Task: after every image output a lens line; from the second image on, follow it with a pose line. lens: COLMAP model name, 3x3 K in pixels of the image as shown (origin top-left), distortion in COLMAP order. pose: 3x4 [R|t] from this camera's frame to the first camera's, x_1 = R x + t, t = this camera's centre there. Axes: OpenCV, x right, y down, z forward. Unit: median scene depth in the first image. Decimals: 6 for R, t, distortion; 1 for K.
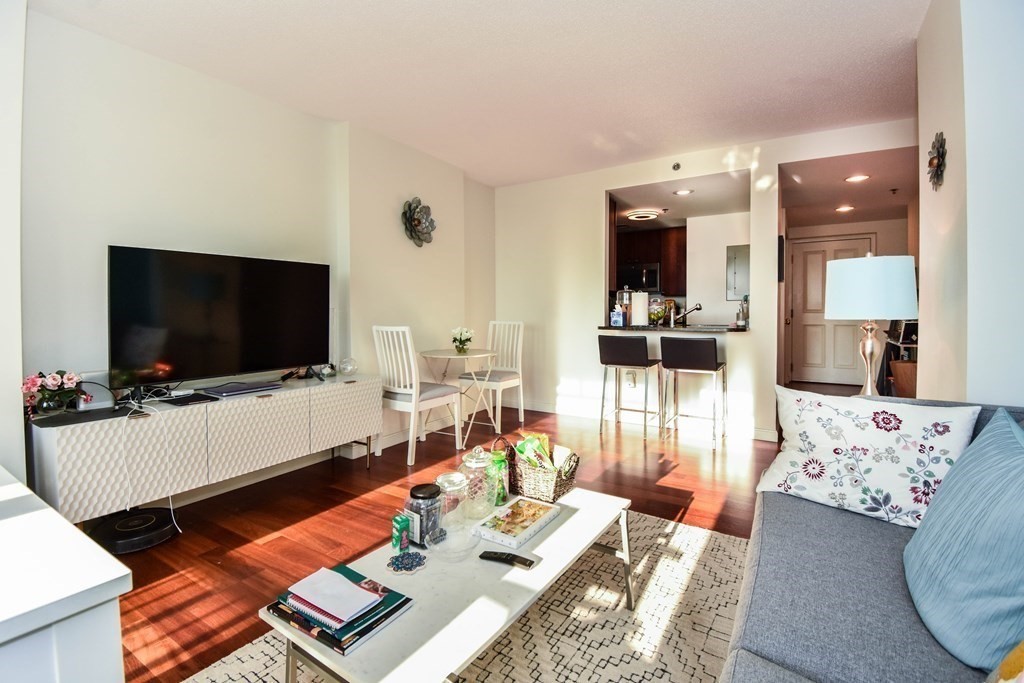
lens RADIAL K [[456.8, 0, 518.5], [0, 456.8, 339.2], [0, 0, 1]] dist [0.000172, -0.012109]
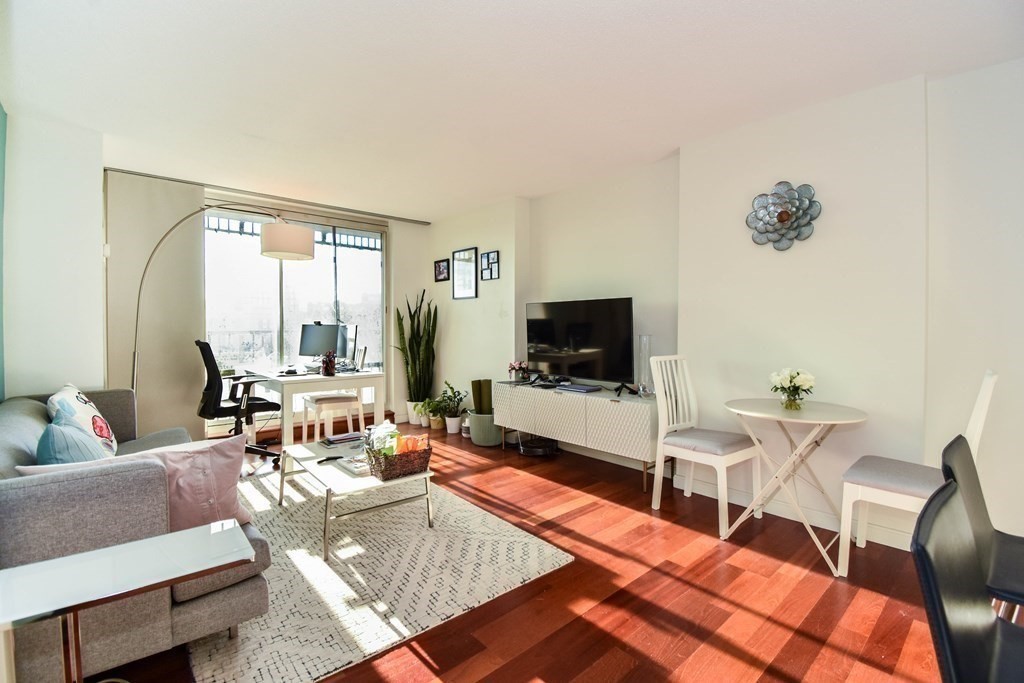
lens RADIAL K [[456.8, 0, 518.5], [0, 456.8, 339.2], [0, 0, 1]] dist [0.000172, -0.012109]
pose [[-0.277516, 0.029015, -0.960283, 0.848274], [-0.064536, 0.996723, 0.048766, -0.104079], [0.958551, 0.075506, -0.274735, 1.156653]]
